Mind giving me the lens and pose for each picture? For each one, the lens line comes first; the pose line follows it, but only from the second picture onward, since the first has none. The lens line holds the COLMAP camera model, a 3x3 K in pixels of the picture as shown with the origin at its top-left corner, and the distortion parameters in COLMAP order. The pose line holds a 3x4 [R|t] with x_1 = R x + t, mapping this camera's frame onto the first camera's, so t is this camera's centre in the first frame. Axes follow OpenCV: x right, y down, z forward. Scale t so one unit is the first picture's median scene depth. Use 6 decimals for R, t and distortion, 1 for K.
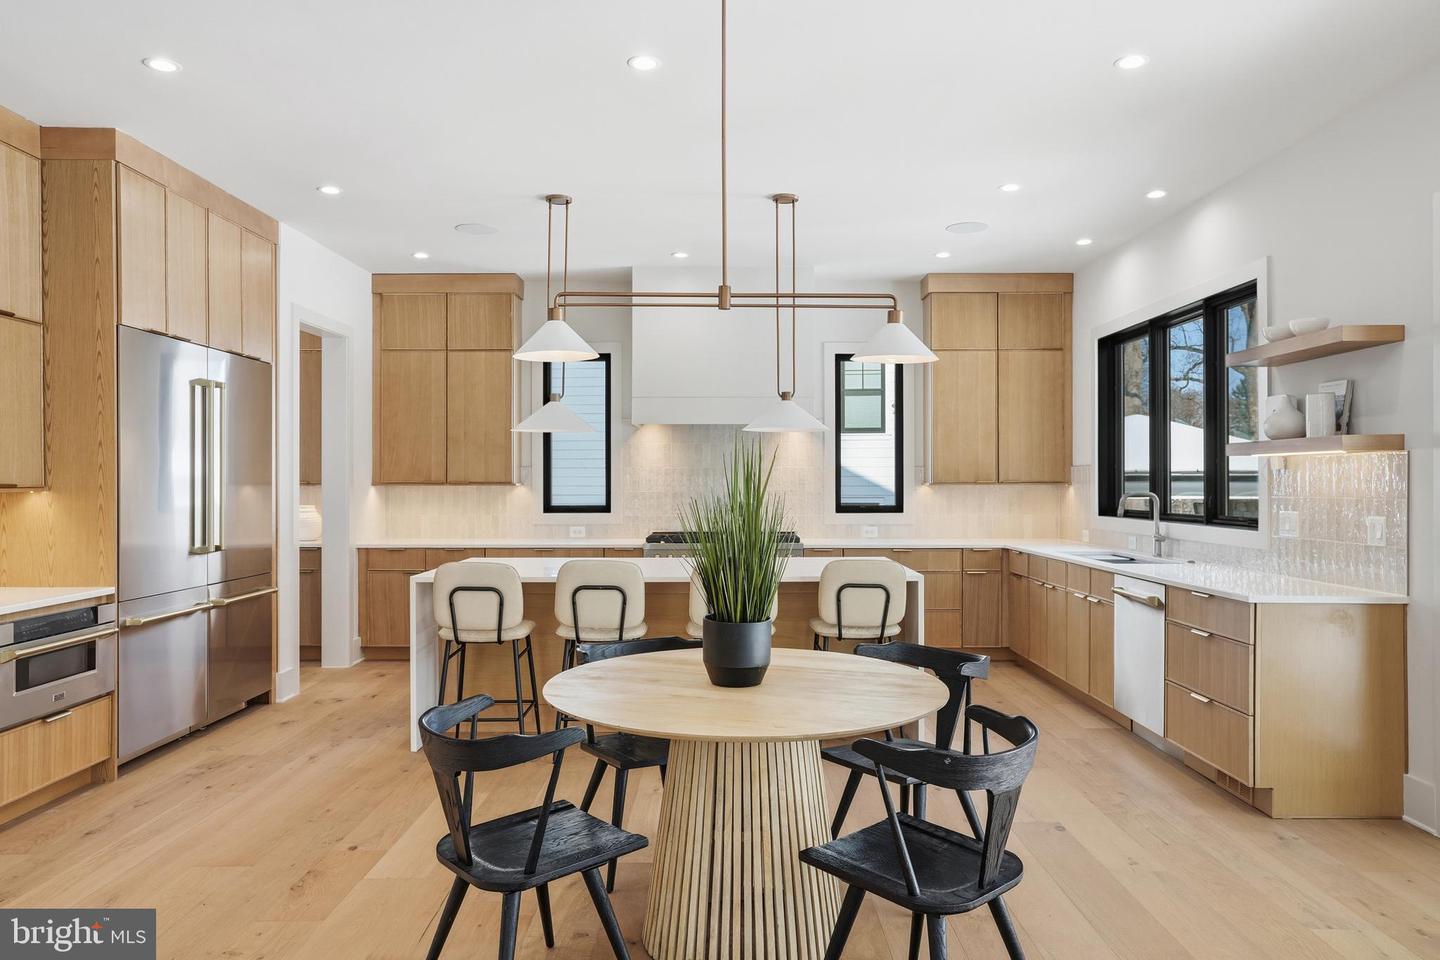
lens RADIAL K [[1008.6, 0, 718.6], [0, 1008.6, 475.1], [0, 0, 1]] dist [-0.000174, 0.000057]
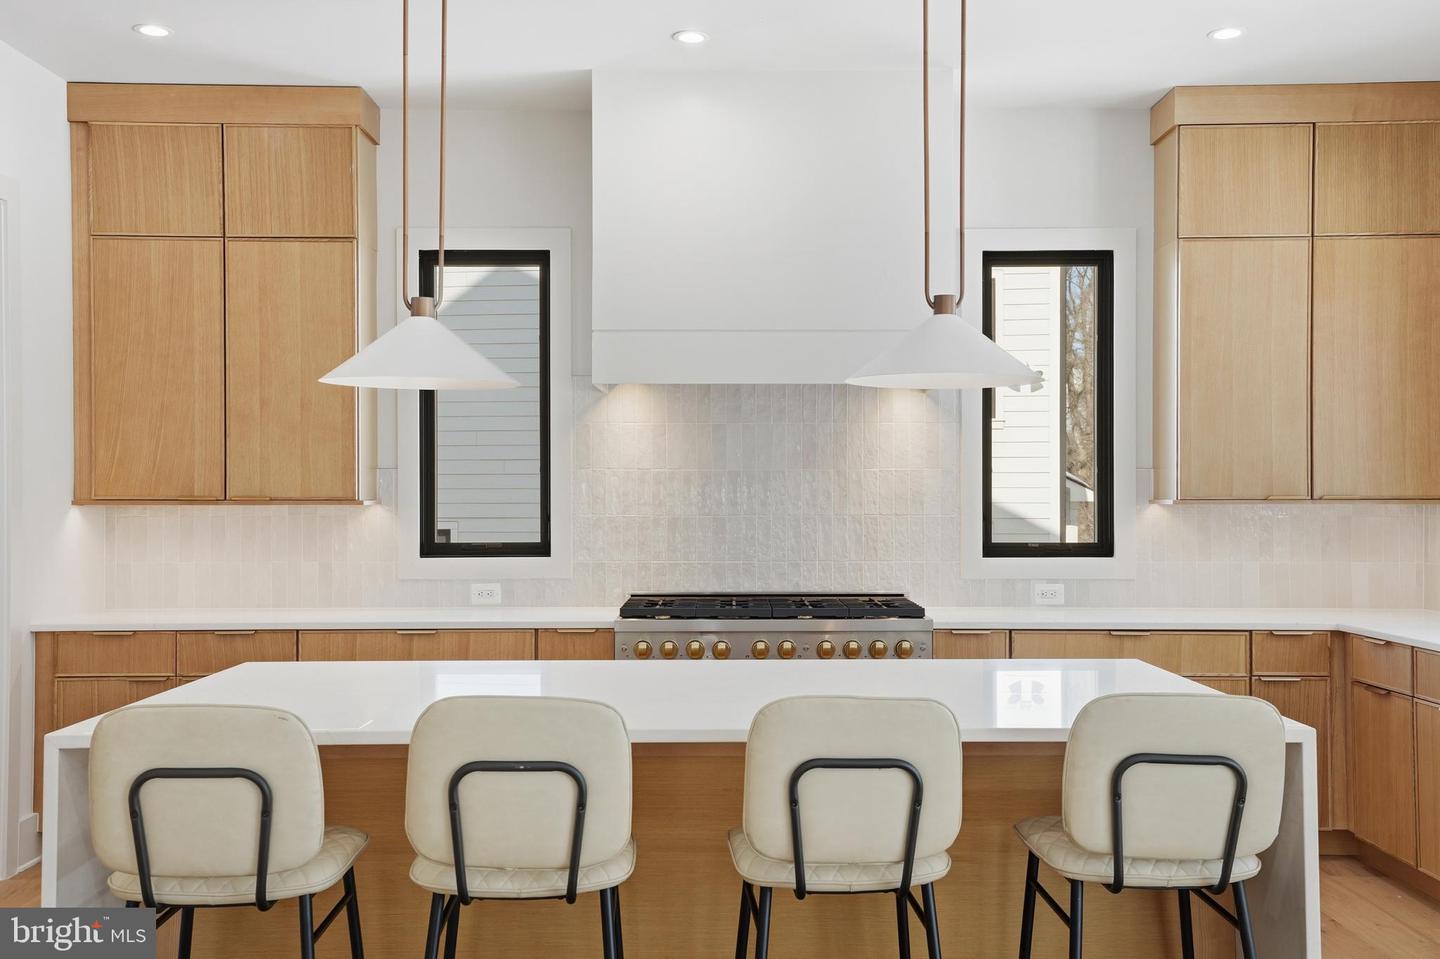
lens RADIAL K [[1438.9, 0, 720.0], [0, 1438.9, 479.5], [0, 0, 1]] dist [0.113363, -0.003346]
pose [[0.999955, 0.000059, 0.009508, -0.027469], [-0.000004, 0.999983, -0.005749, 0.001741], [-0.009508, 0.005748, 0.999938, 0.265774]]
